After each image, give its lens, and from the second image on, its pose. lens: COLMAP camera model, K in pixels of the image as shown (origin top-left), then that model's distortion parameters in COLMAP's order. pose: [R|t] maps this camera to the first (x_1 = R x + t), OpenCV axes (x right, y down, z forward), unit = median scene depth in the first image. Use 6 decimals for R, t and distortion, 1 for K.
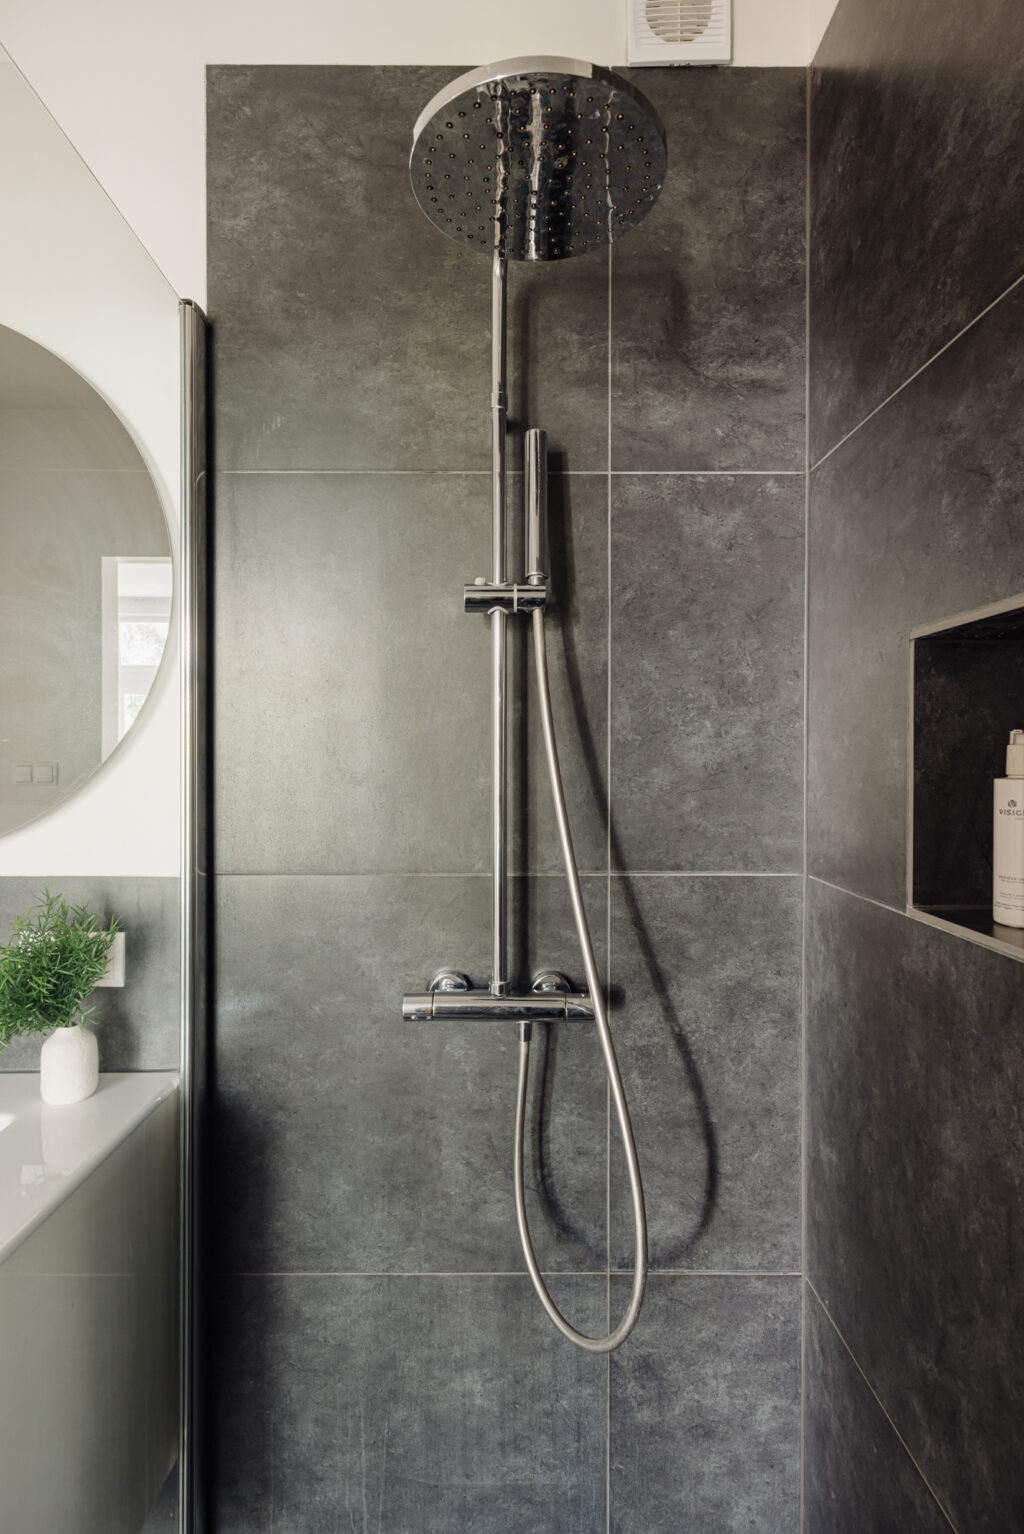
lens RADIAL K [[773.8, 0, 509.2], [0, 773.8, 762.6], [0, 0, 1]] dist [0.002158, 0.000508]
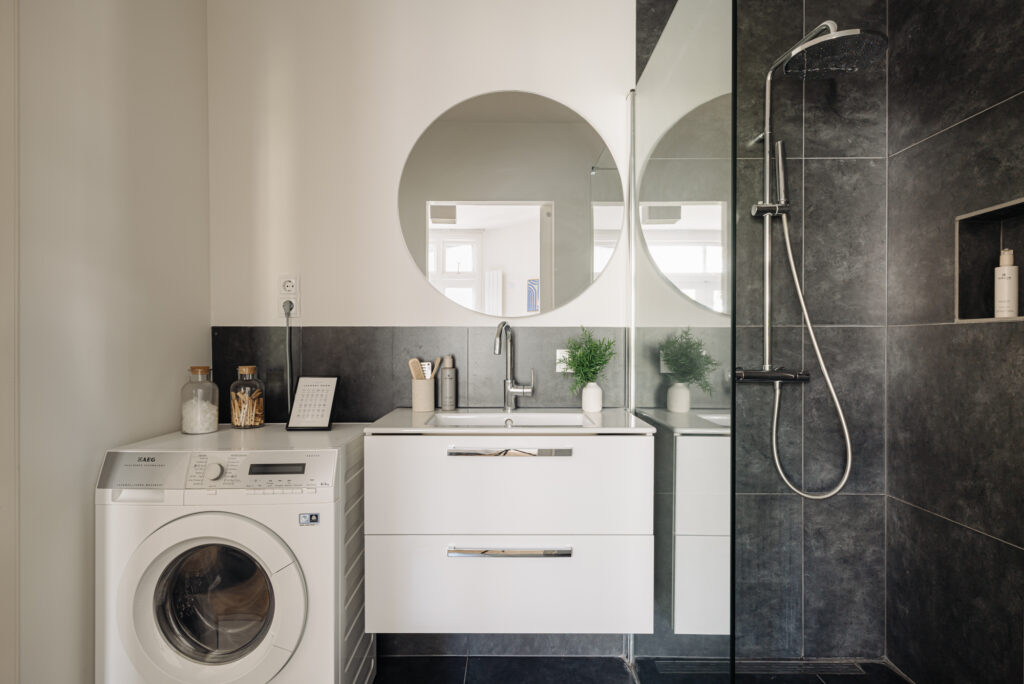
lens RADIAL K [[530.0, 0, 506.9], [0, 530.0, 344.9], [0, 0, 1]] dist [0.002456, 0.000066]
pose [[0.999910, -0.000169, -0.013441, -0.765226], [0.000089, 0.999982, -0.005956, 0.212684], [0.013442, 0.005954, 0.999892, -0.650048]]
